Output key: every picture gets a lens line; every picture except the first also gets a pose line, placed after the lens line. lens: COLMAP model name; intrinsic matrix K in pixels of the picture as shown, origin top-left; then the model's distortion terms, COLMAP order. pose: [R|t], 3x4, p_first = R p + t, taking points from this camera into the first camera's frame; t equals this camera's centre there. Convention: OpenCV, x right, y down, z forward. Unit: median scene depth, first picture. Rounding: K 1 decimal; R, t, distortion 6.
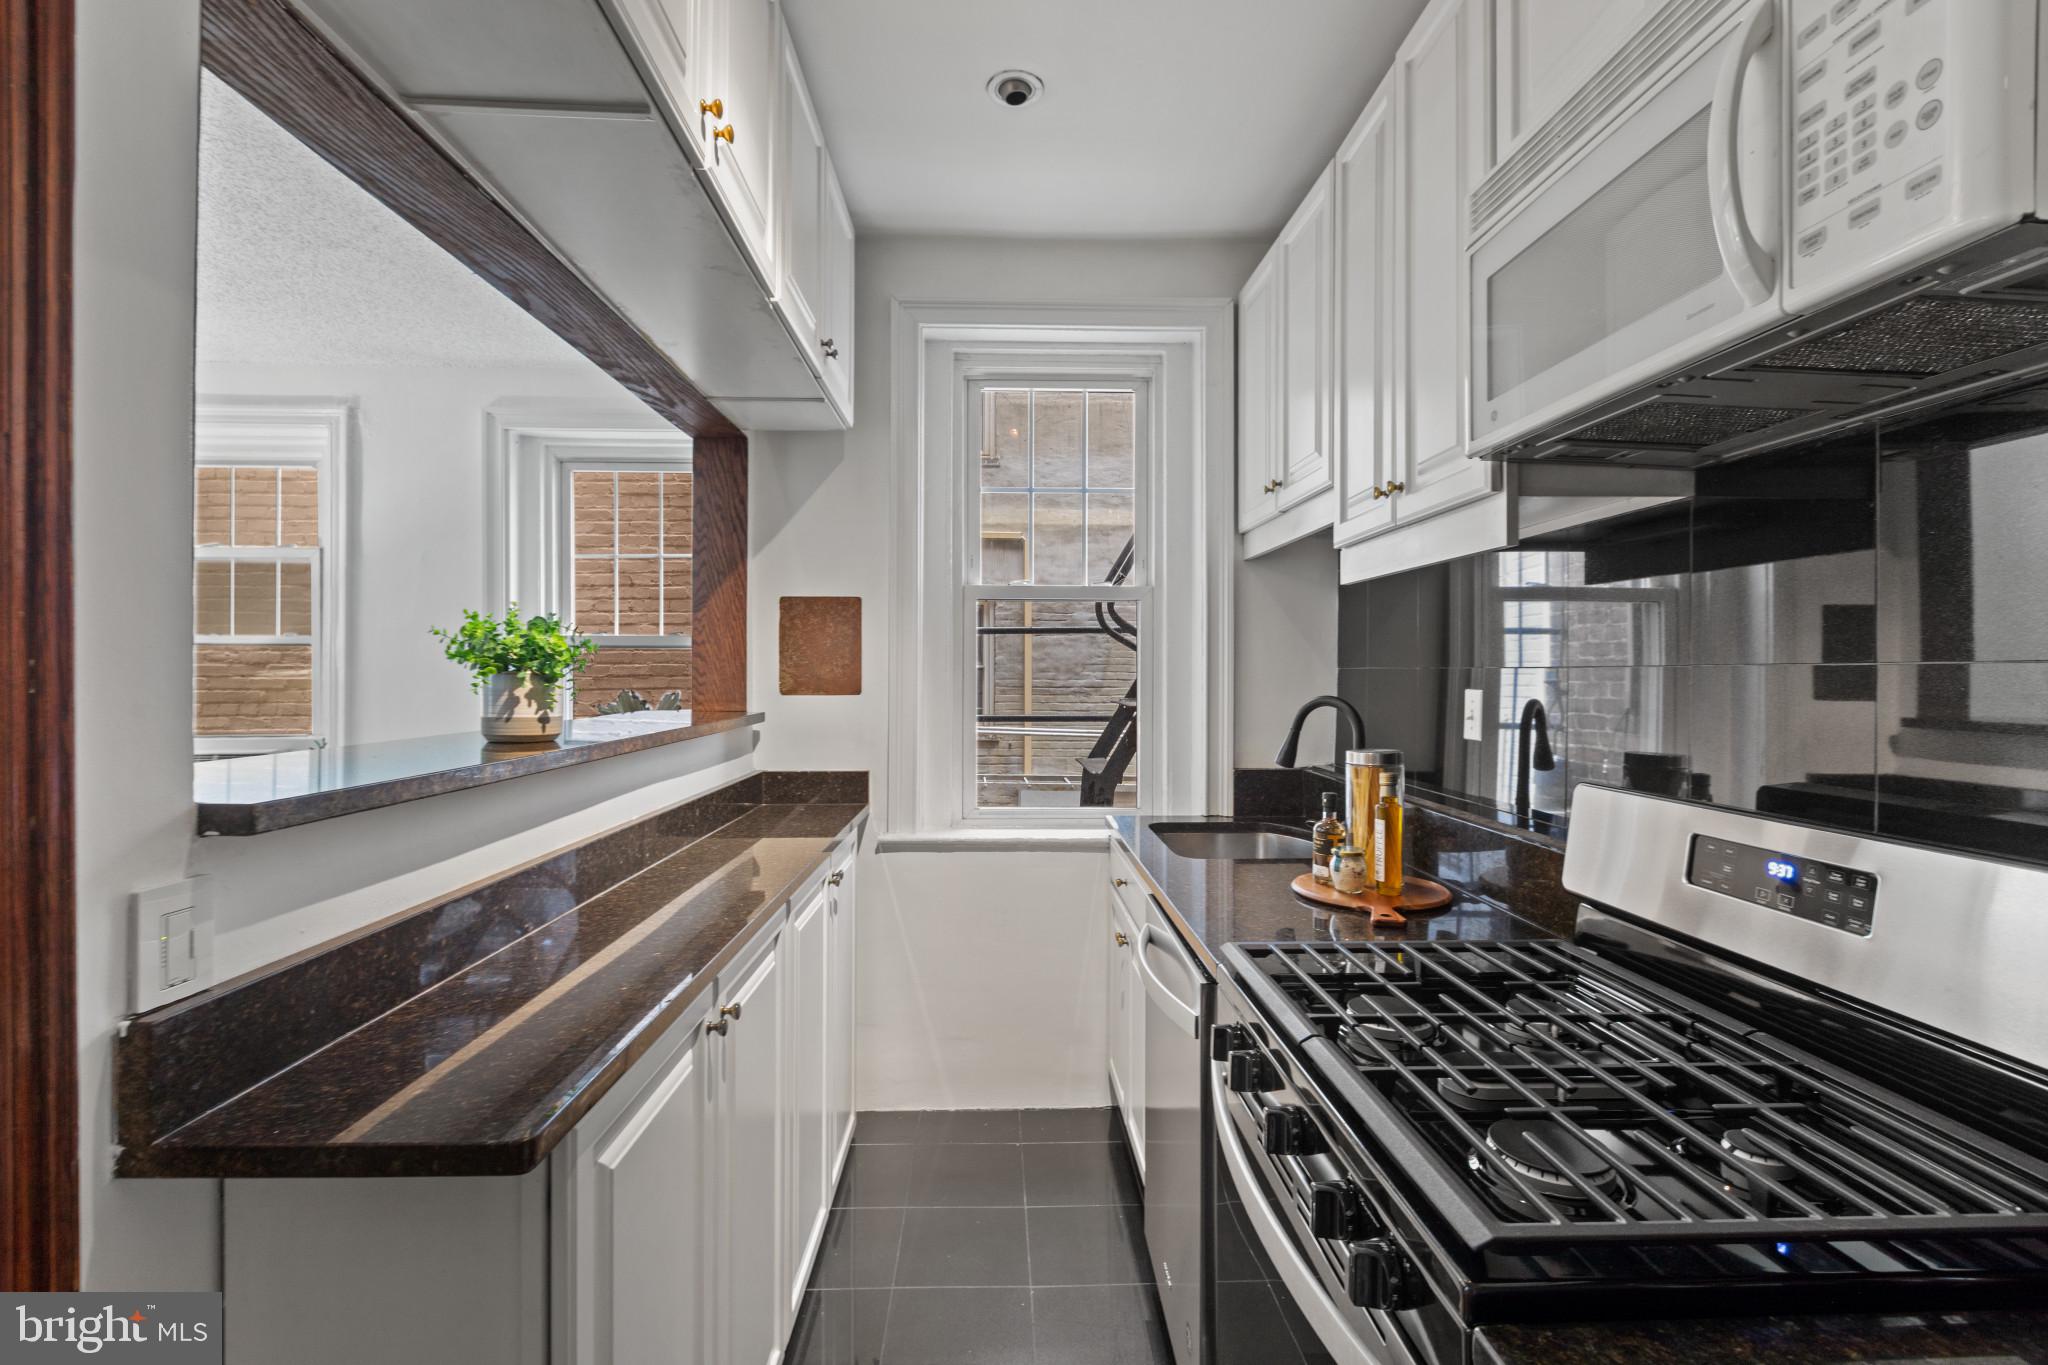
lens RADIAL K [[944.8, 0, 1053.8], [0, 944.8, 663.5], [0, 0, 1]] dist [0.002732, 0.001002]
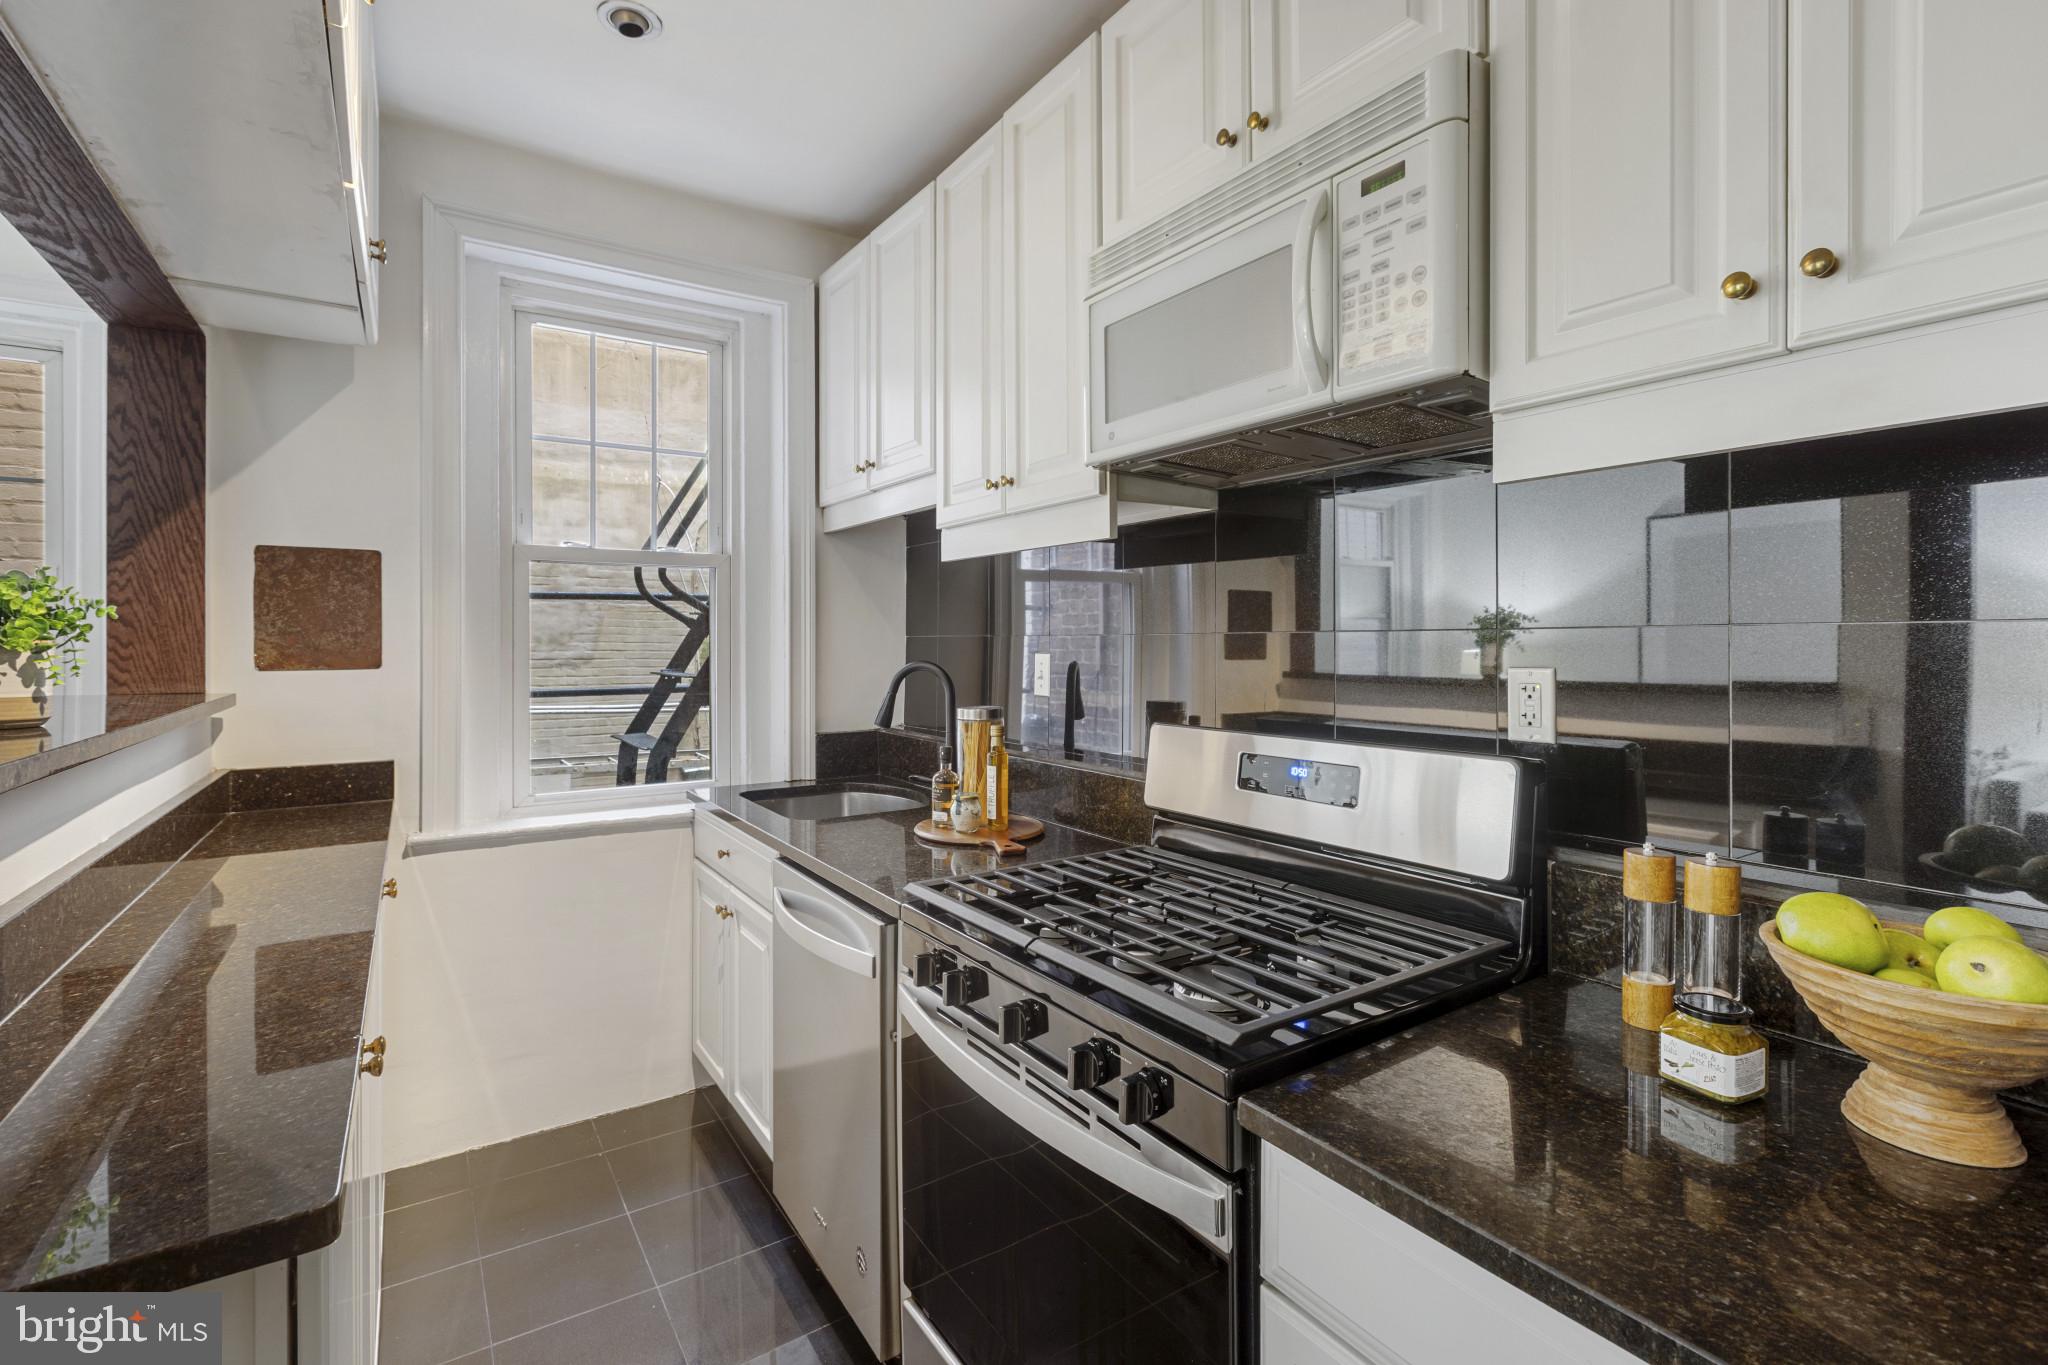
lens RADIAL K [[944.8, 0, 1045.3], [0, 944.8, 630.1], [0, 0, 1]] dist [0.002732, 0.001002]
pose [[0.842334, 0.003239, 0.538947, -0.180916], [-0.000985, 0.999990, -0.004471, 0.002576], [-0.538955, 0.003236, 0.842328, -0.012168]]
